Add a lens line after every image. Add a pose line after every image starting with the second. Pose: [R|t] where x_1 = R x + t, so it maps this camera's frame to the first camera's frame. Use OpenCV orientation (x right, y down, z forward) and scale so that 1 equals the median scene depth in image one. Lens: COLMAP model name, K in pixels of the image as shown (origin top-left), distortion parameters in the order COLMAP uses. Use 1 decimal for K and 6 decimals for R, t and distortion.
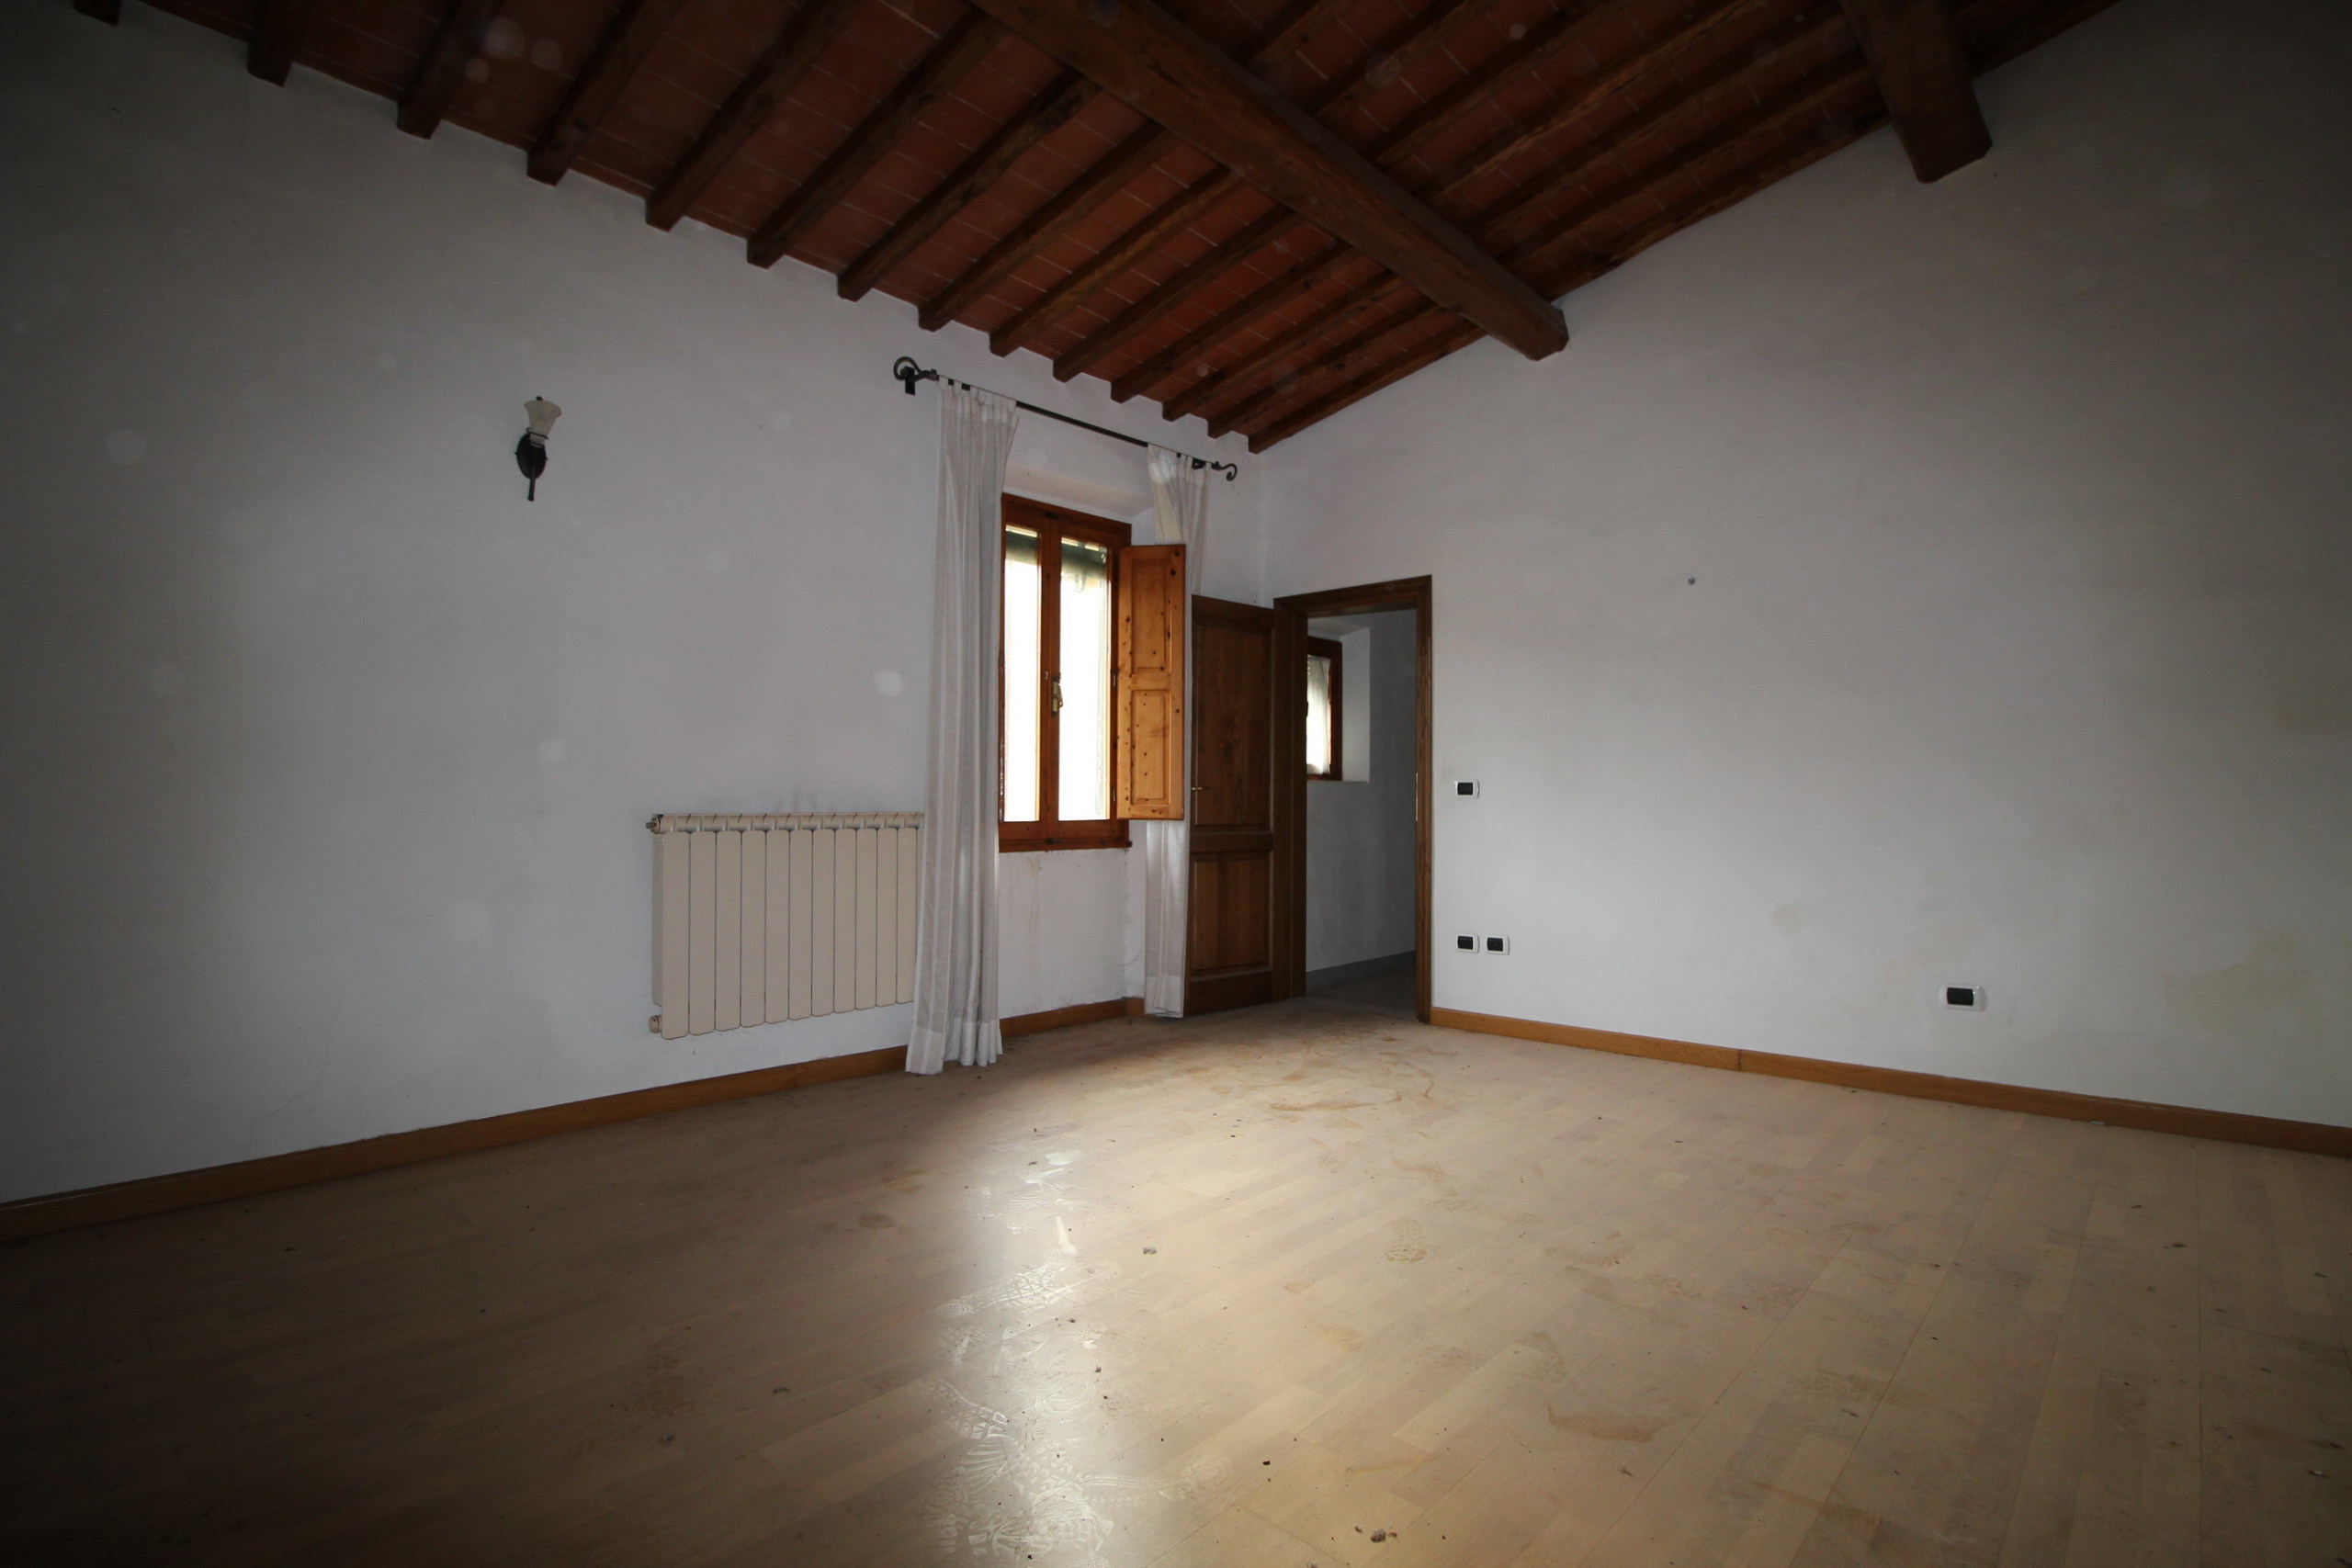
lens RADIAL K [[1107.1, 0, 1187.2], [0, 1107.1, 779.7], [0, 0, 1]] dist [0.000855, -0.010646]
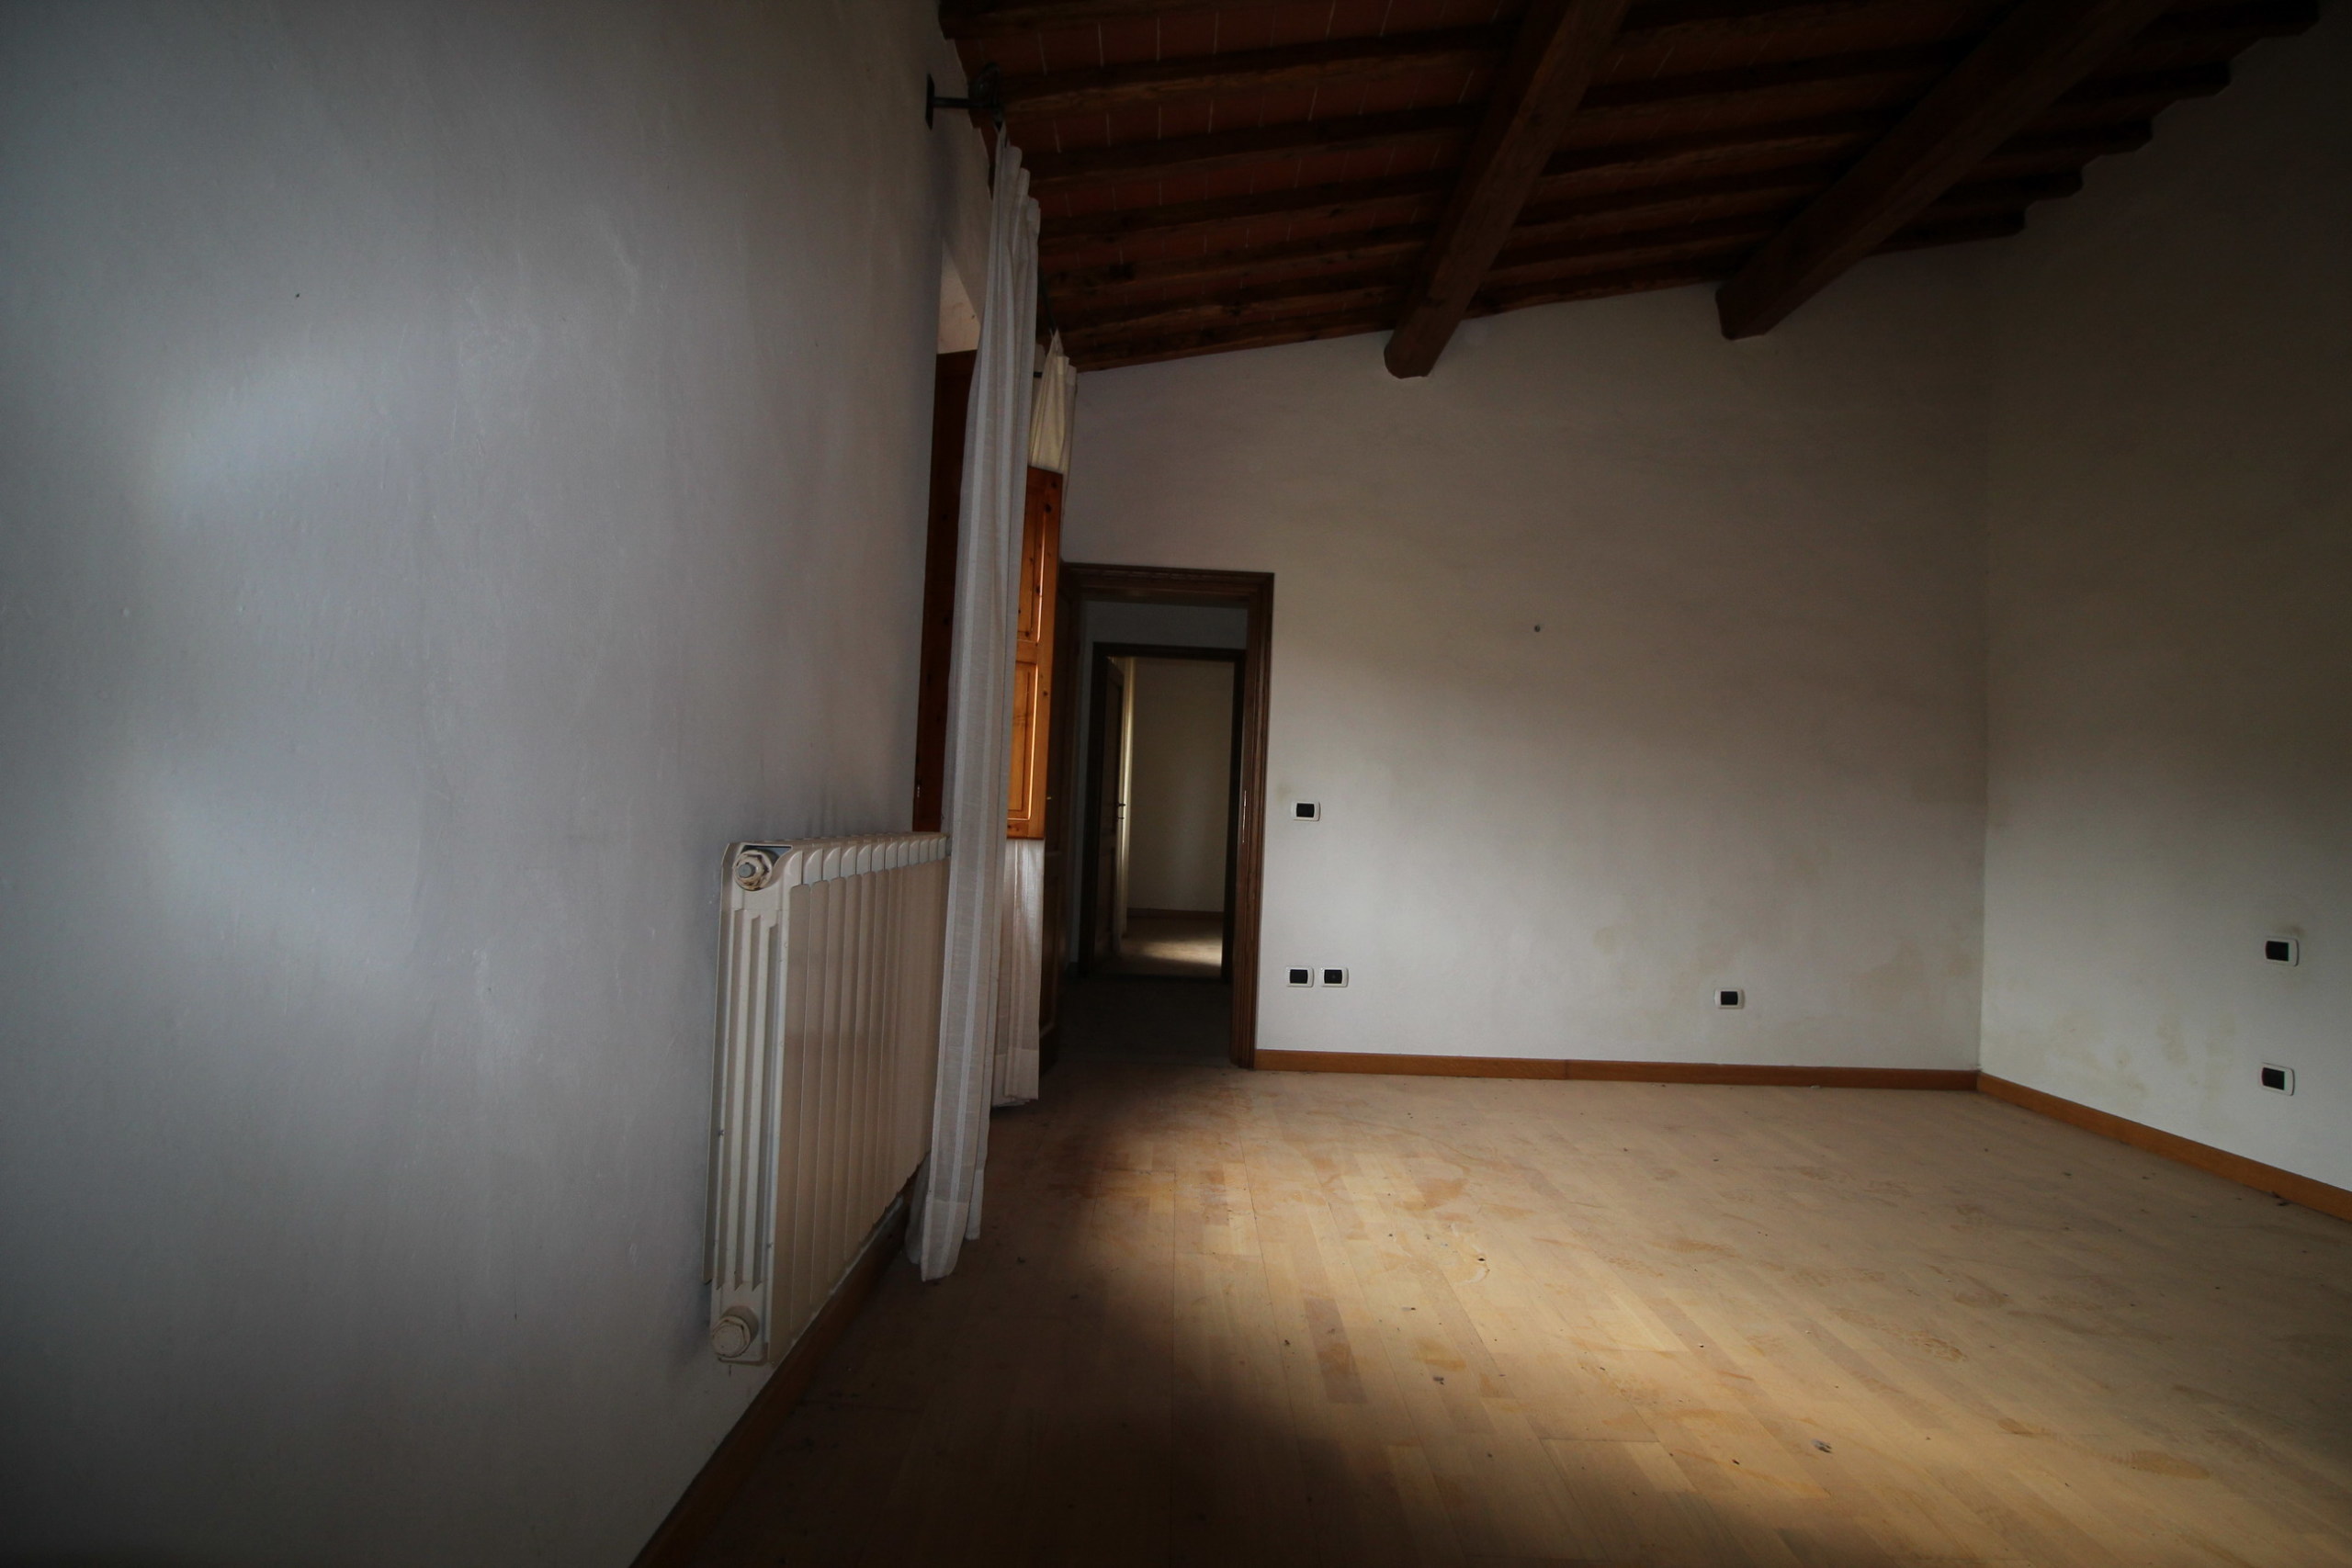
lens RADIAL K [[1107.1, 0, 1187.2], [0, 1107.1, 779.7], [0, 0, 1]] dist [0.000855, -0.010646]
pose [[0.715730, 0.049799, 0.696599, -0.558092], [-0.055261, 0.998365, -0.014594, 0.001880], [-0.696187, -0.028049, 0.717312, 0.482844]]
